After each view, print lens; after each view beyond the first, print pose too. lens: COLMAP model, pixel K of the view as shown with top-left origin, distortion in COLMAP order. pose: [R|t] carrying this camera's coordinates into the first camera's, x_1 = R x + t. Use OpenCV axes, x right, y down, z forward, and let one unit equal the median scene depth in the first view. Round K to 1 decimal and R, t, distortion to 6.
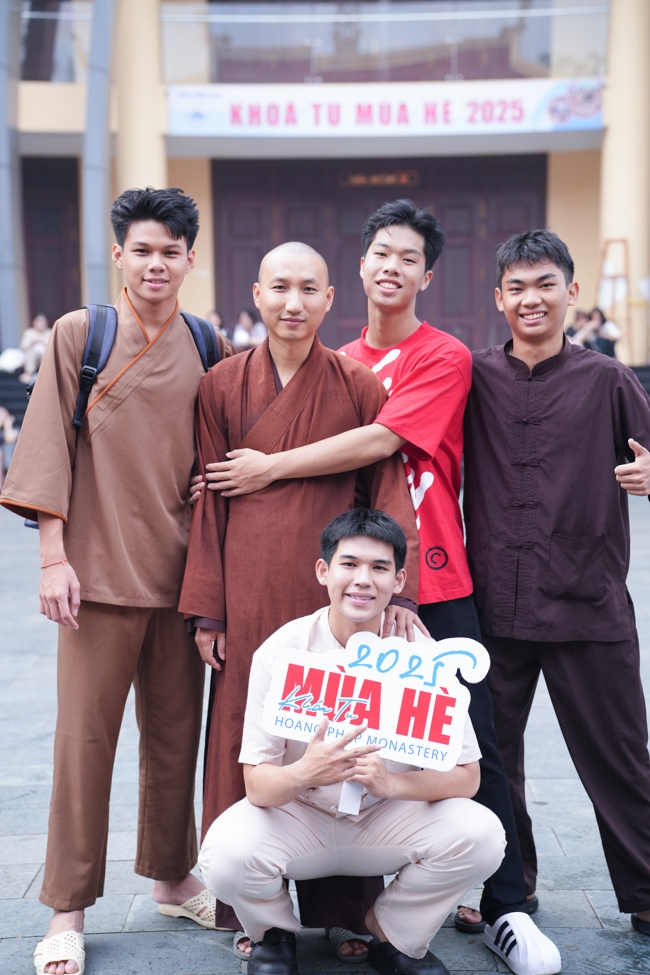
lens RADIAL K [[1667.7, 0, 325.0], [0, 1667.7, 487.5], [0, 0, 1]] dist [-0.003363, 3.089523]
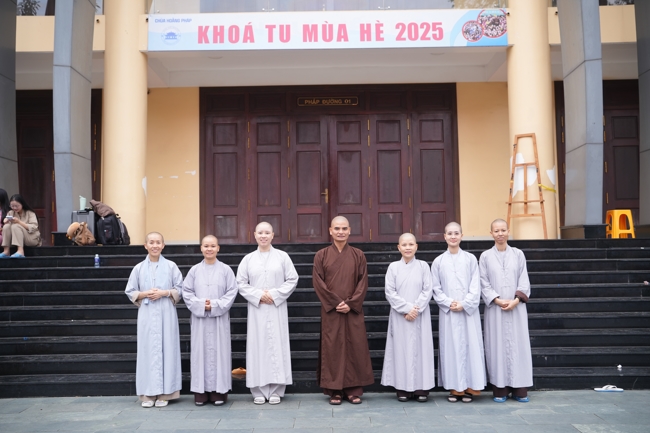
lens RADIAL K [[647.5, 0, 325.0], [0, 647.5, 216.5], [0, 0, 1]] dist [-0.071203, 0.188928]
pose [[0.999965, -0.004629, 0.007031, 0.030069], [0.005496, 0.991655, -0.128803, -0.033877], [-0.006376, 0.128837, 0.991645, 0.562476]]
